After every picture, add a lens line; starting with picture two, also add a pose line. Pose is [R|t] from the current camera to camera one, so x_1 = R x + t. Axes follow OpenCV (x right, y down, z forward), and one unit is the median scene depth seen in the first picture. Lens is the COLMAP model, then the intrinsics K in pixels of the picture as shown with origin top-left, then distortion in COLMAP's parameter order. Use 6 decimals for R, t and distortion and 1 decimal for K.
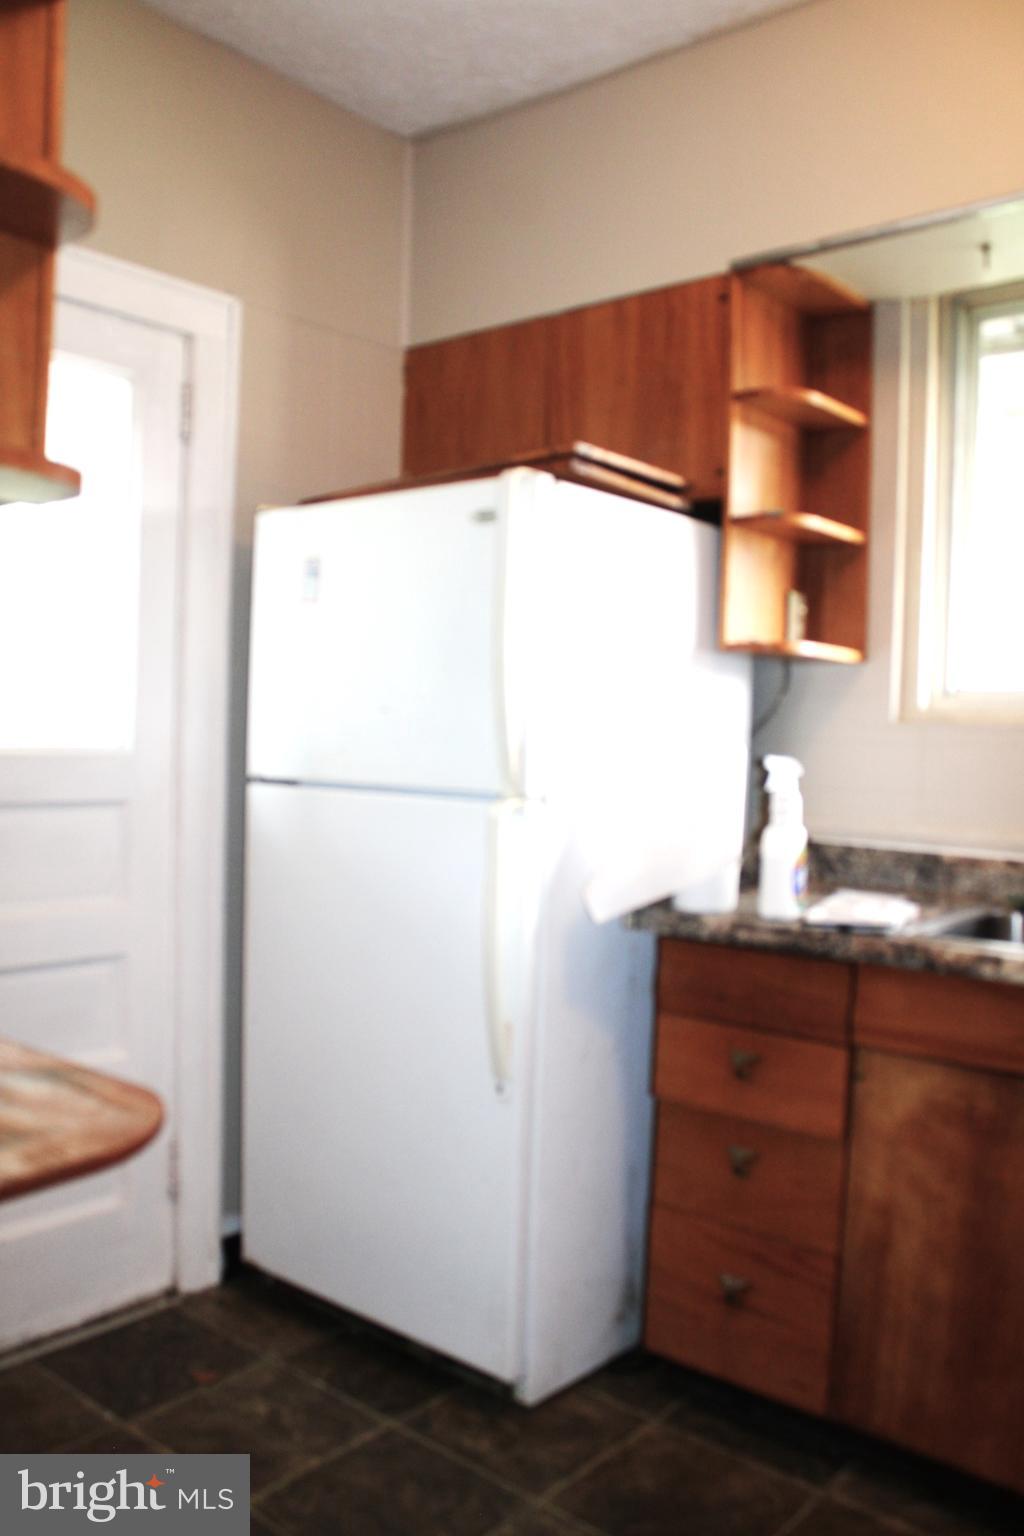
lens RADIAL K [[1332.4, 0, 510.9], [0, 1332.4, 782.6], [0, 0, 1]] dist [-0.151240, 0.142923]
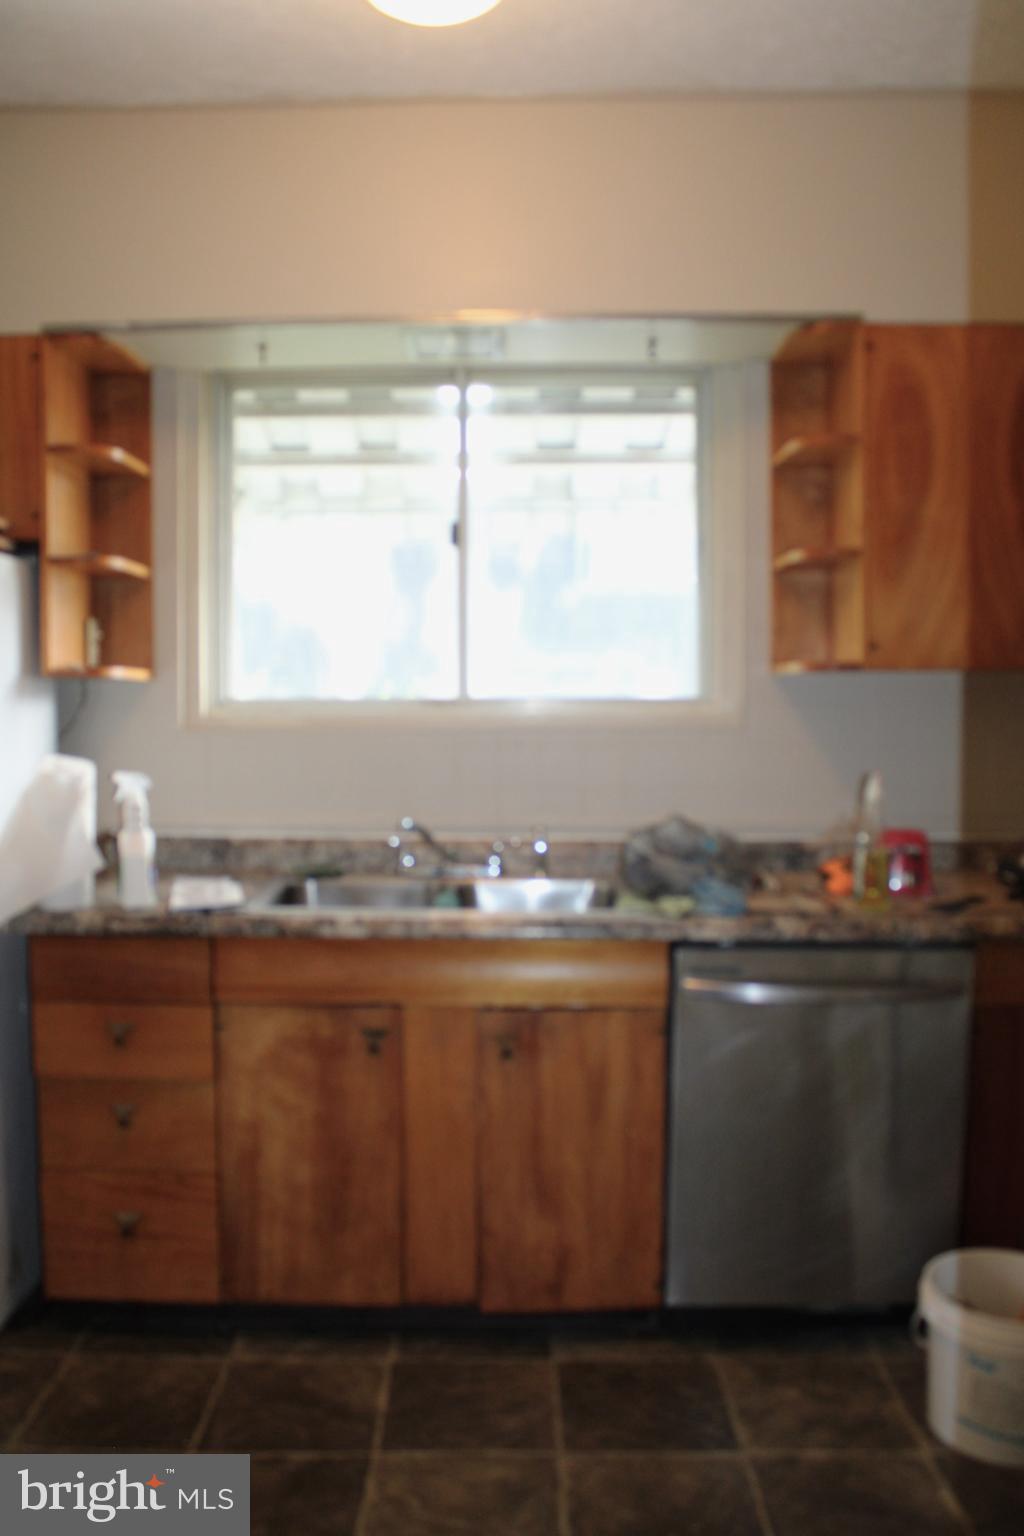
lens RADIAL K [[1363.7, 0, 512.0], [0, 1363.7, 768.0], [0, 0, 1]] dist [-0.156131, 0.171823]
pose [[0.759602, -0.065180, 0.647114, -0.324328], [0.042106, 0.997807, 0.051079, -0.072247], [-0.649024, -0.011552, 0.760680, -0.145345]]
